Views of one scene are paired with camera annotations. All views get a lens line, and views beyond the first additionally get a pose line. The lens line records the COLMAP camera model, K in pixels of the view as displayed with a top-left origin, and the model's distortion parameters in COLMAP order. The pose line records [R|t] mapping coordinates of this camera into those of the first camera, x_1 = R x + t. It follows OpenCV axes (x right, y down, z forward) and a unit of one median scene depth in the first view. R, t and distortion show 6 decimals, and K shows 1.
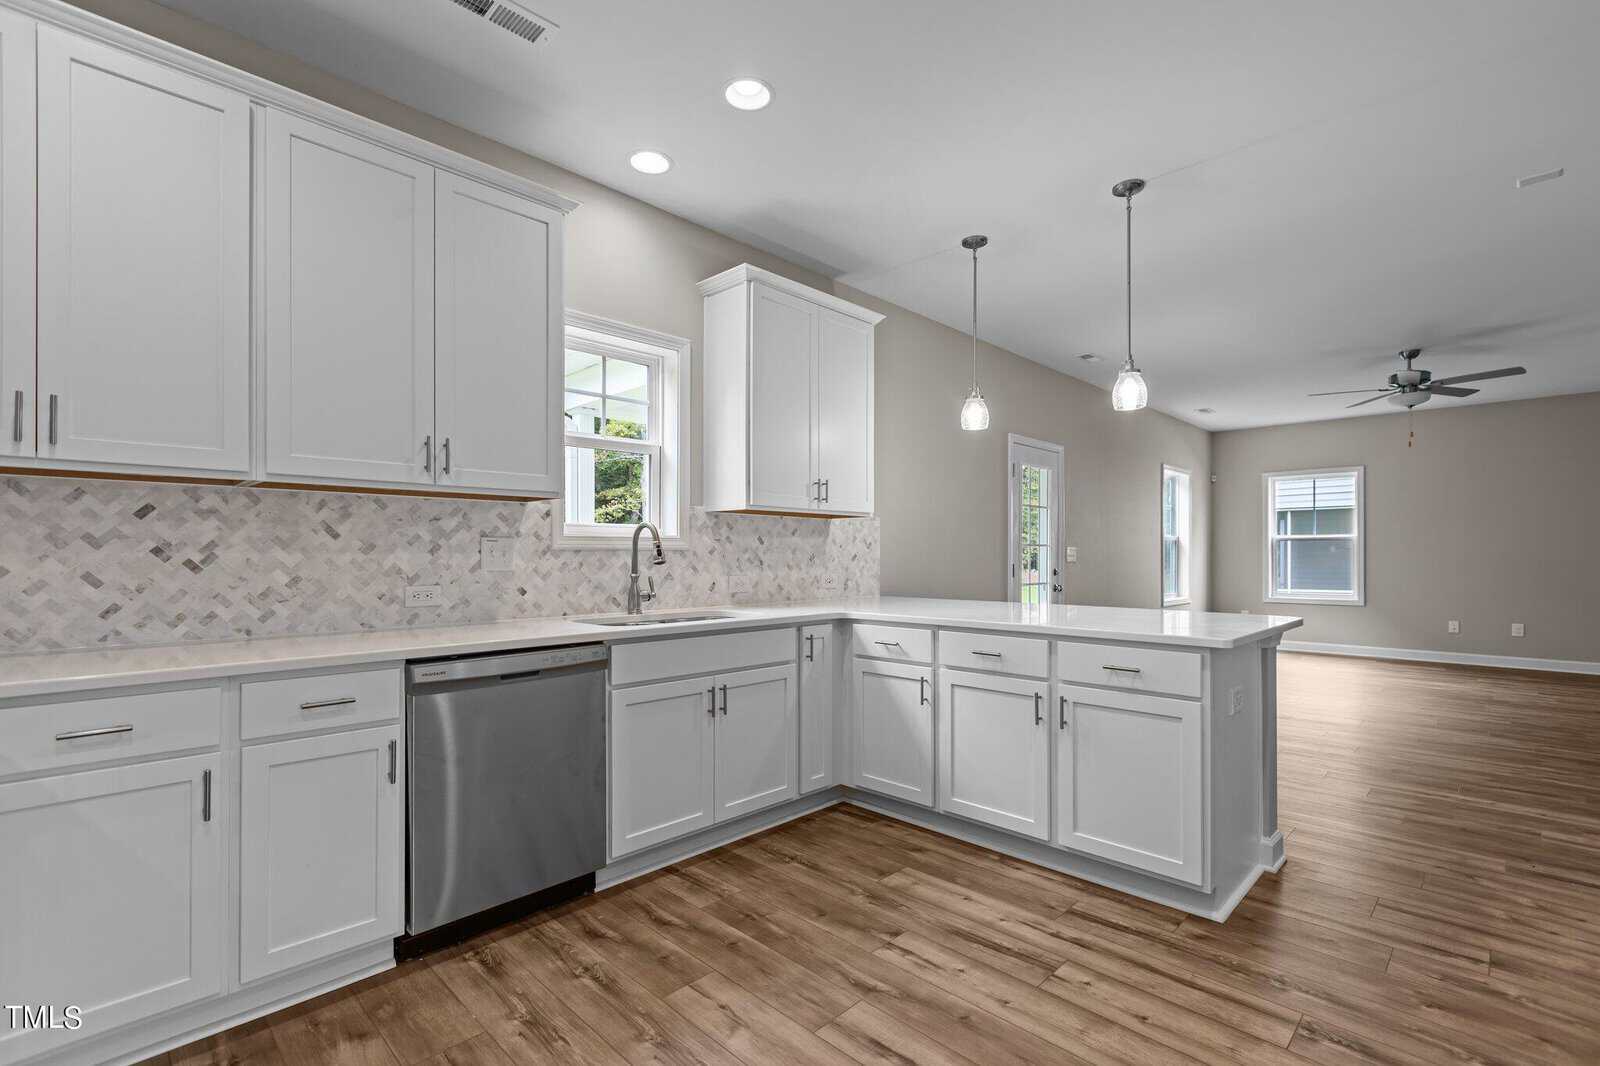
lens RADIAL K [[716.9, 0, 801.6], [0, 716.9, 547.3], [0, 0, 1]] dist [0.001797, 0.000244]
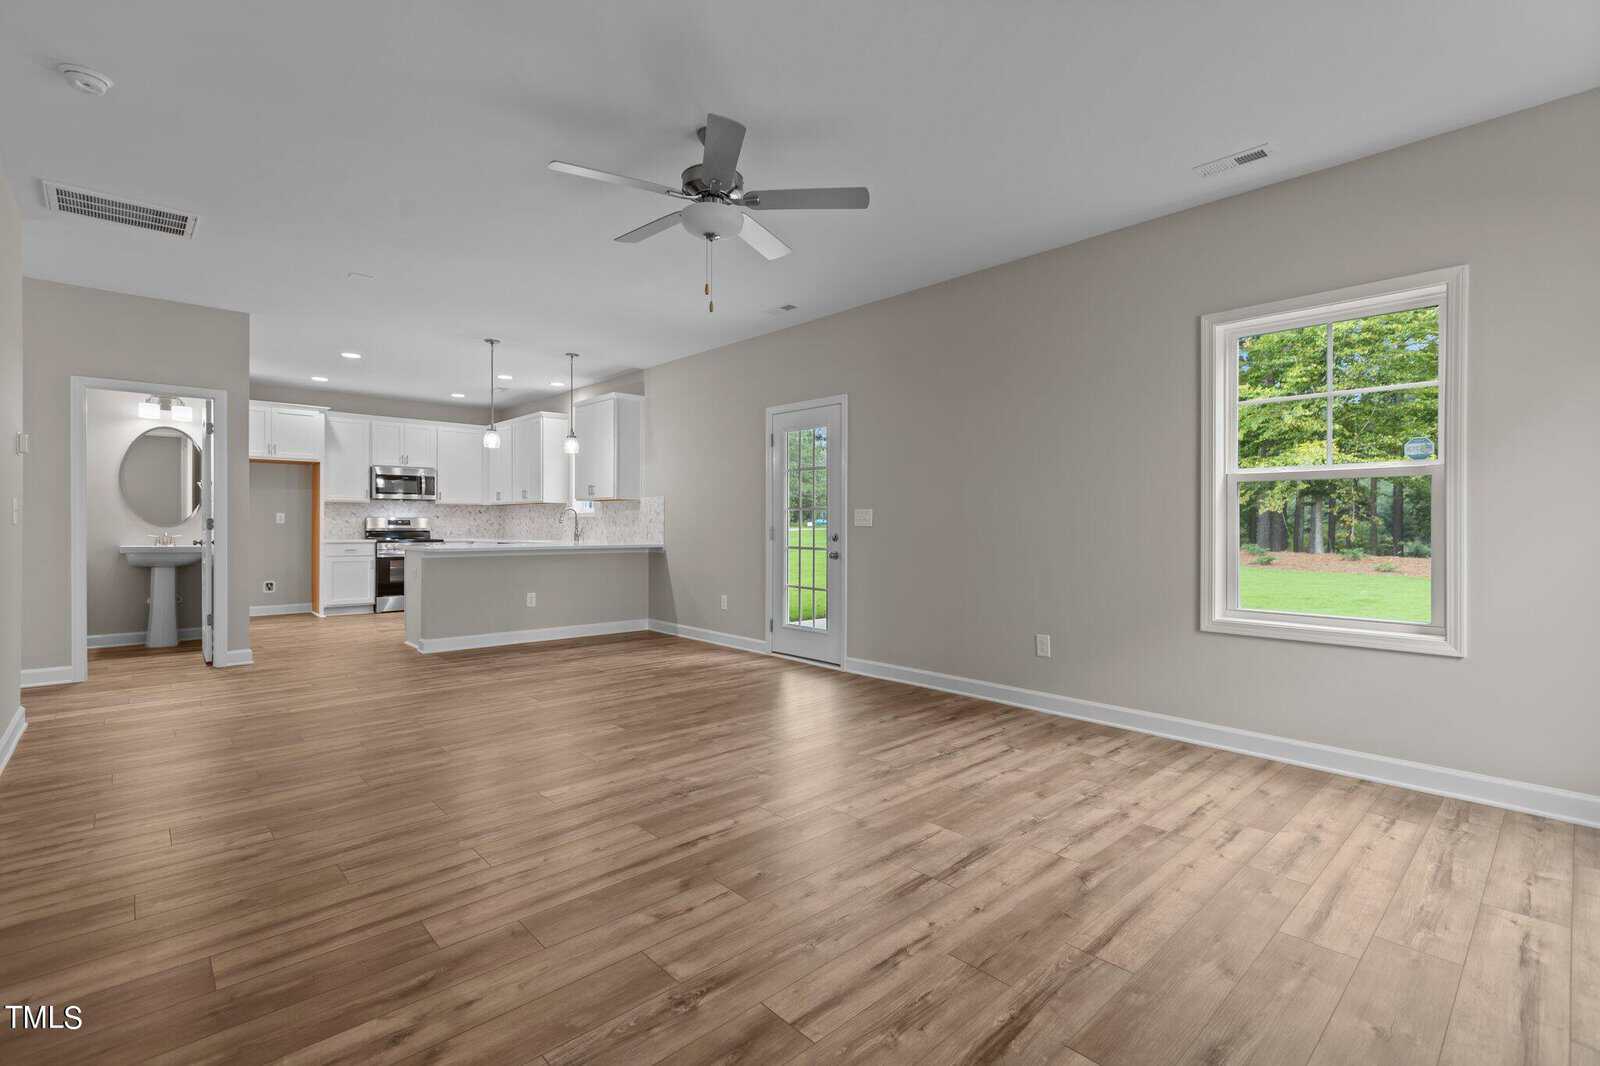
lens RADIAL K [[716.9, 0, 802.8], [0, 716.9, 529.2], [0, 0, 1]] dist [0.001797, 0.000244]
pose [[-0.030947, 0.006928, -0.999497, 2.759795], [0.007194, 0.999952, 0.006708, 0.038281], [0.999495, -0.006983, -0.030995, 2.164363]]
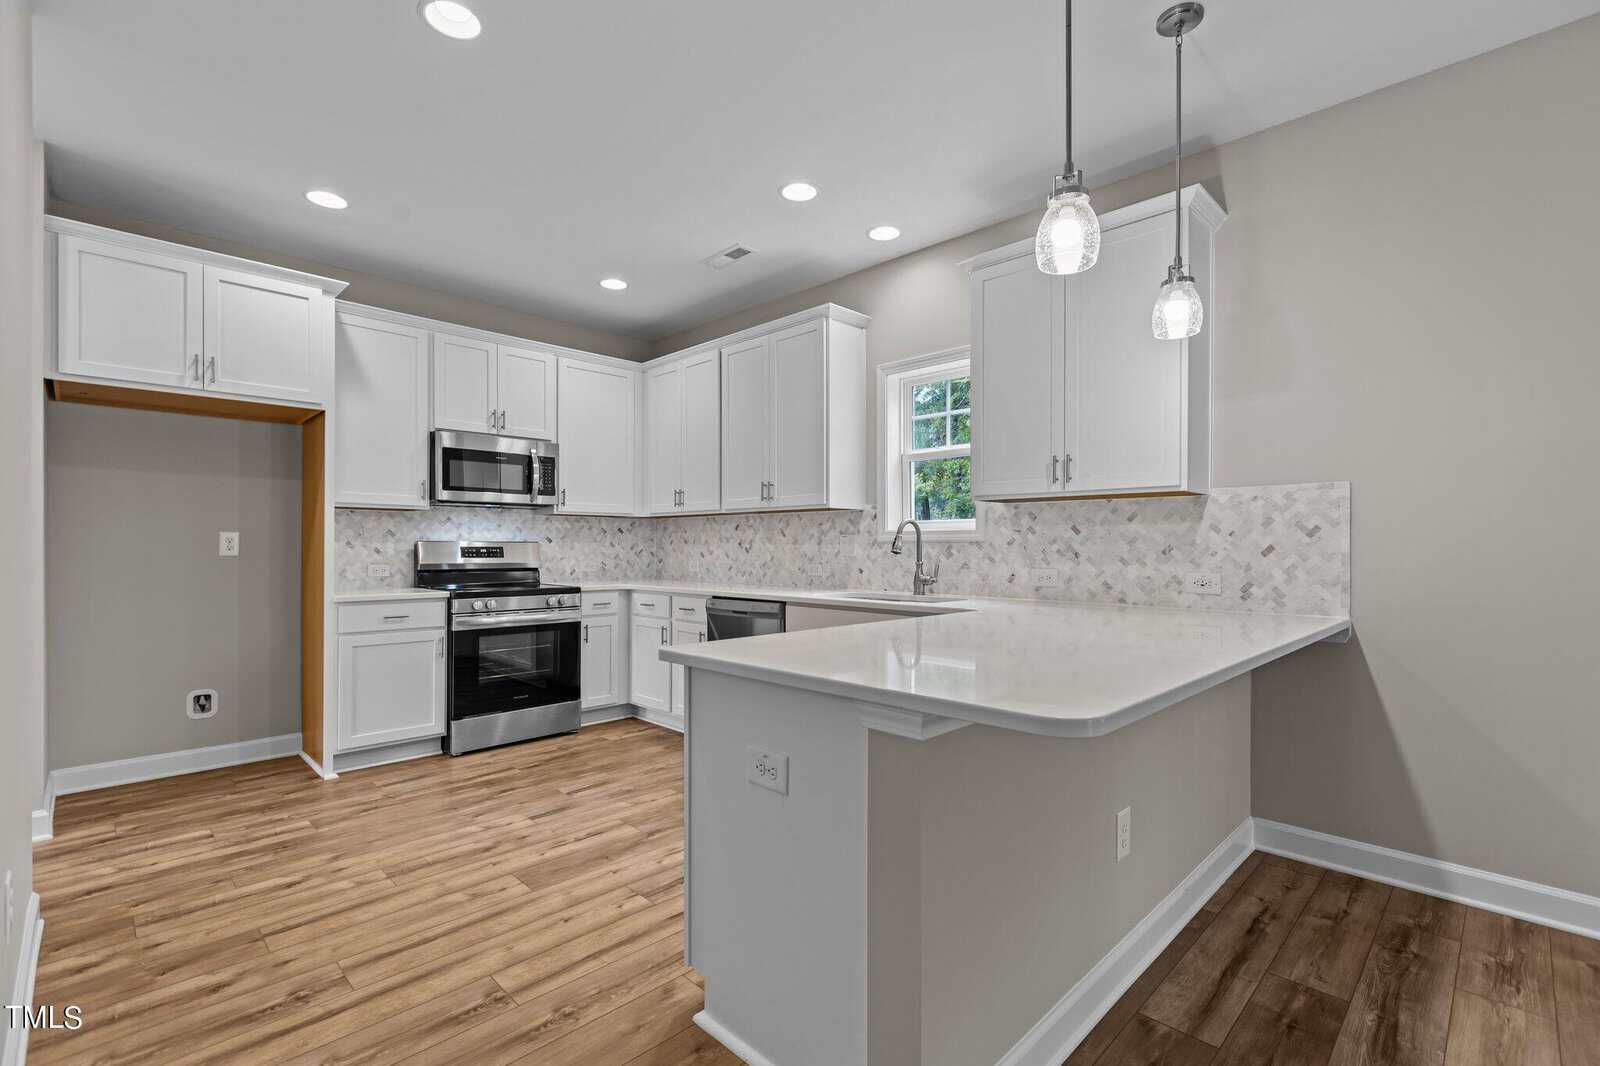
lens RADIAL K [[716.9, 0, 806.8], [0, 716.9, 542.7], [0, 0, 1]] dist [0.001797, 0.000244]
pose [[0.003451, -0.002264, -0.999991, 1.076895], [0.010286, 0.999945, -0.002229, 0.006513], [0.999941, -0.010278, 0.003474, 0.888735]]
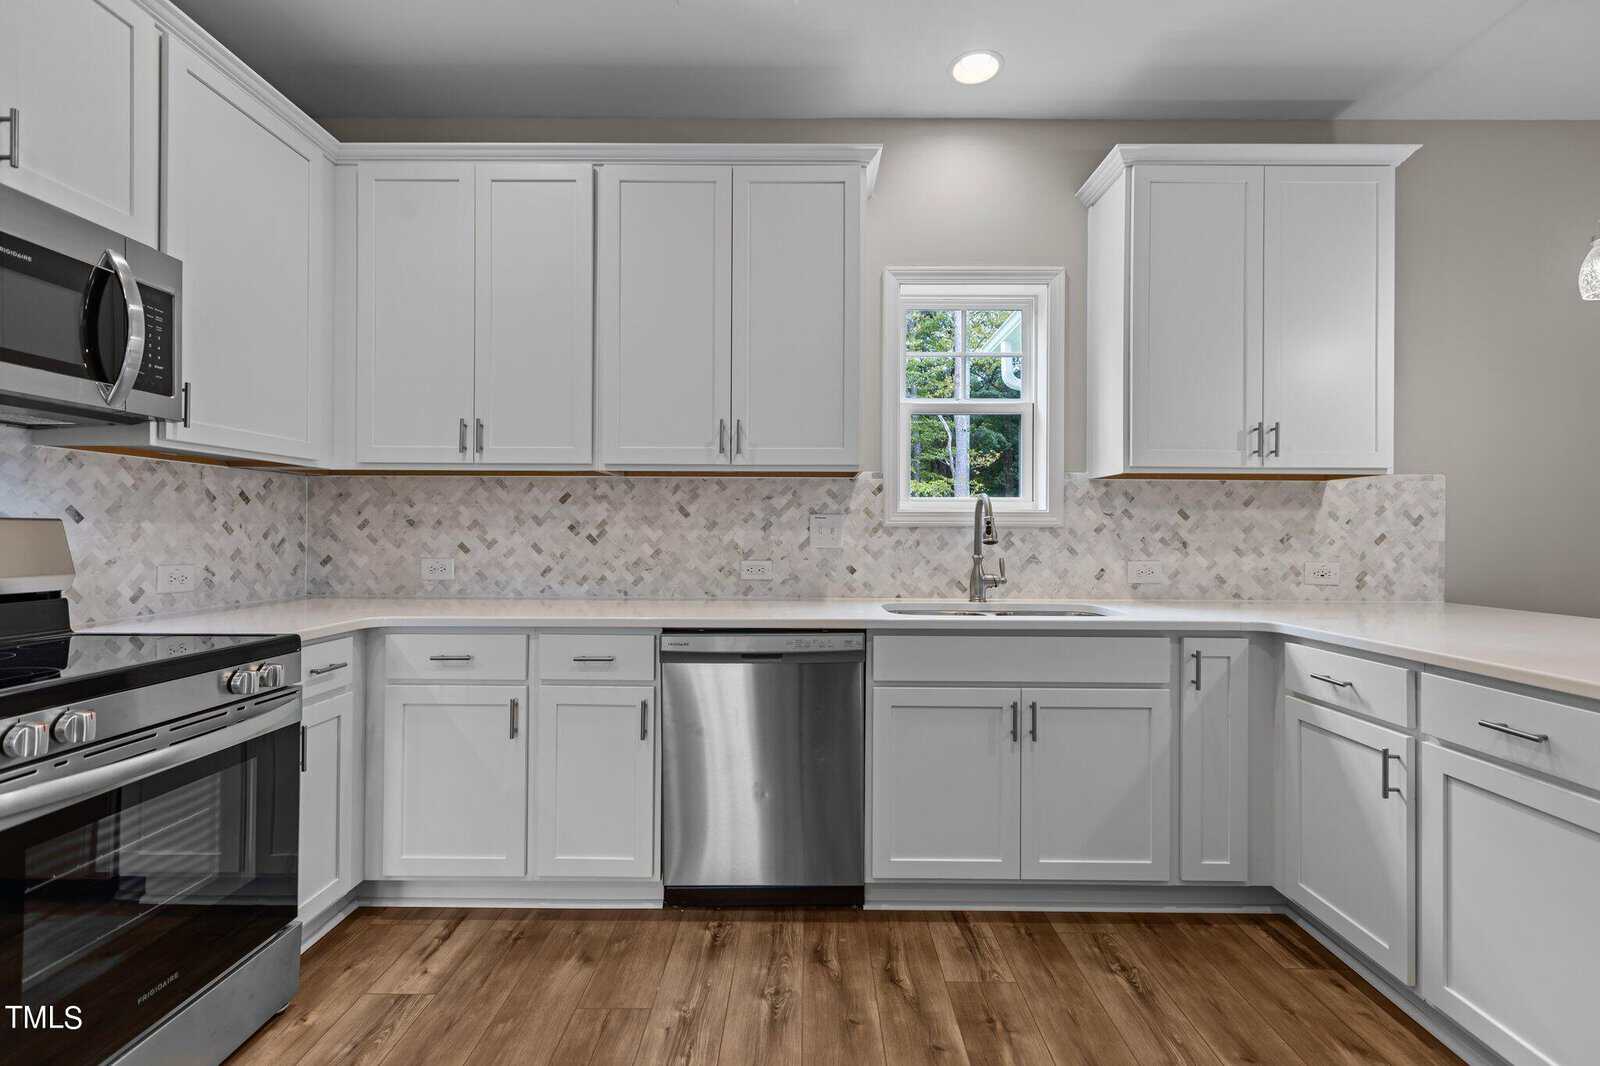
lens RADIAL K [[716.9, 0, 806.6], [0, 716.9, 523.2], [0, 0, 1]] dist [0.001797, 0.000244]
pose [[0.700494, -0.004071, -0.713646, 0.261006], [0.002020, 0.999991, -0.003722, 0.001984], [0.713655, 0.001166, 0.700496, 0.277980]]
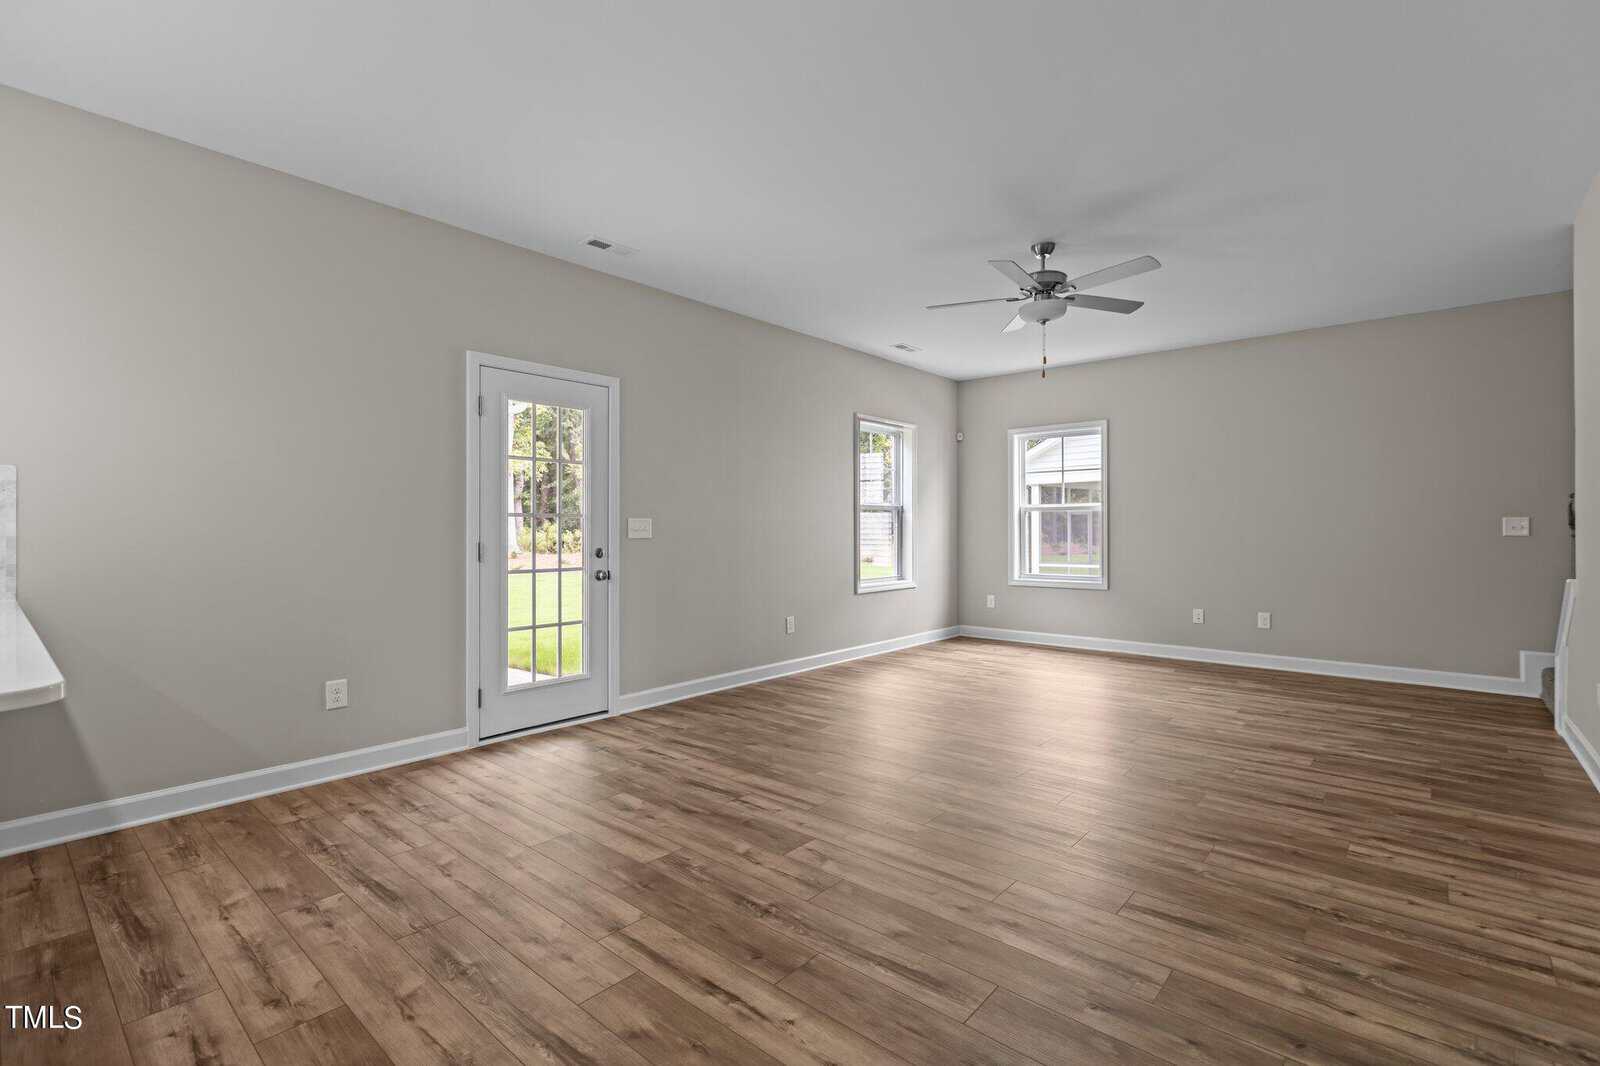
lens RADIAL K [[716.9, 0, 798.0], [0, 716.9, 532.9], [0, 0, 1]] dist [0.001797, 0.000244]
pose [[0.997757, -0.000121, 0.066940, 1.107191], [-0.001127, 0.999826, 0.018617, 0.001725], [-0.066930, -0.018650, 0.997583, 0.595508]]
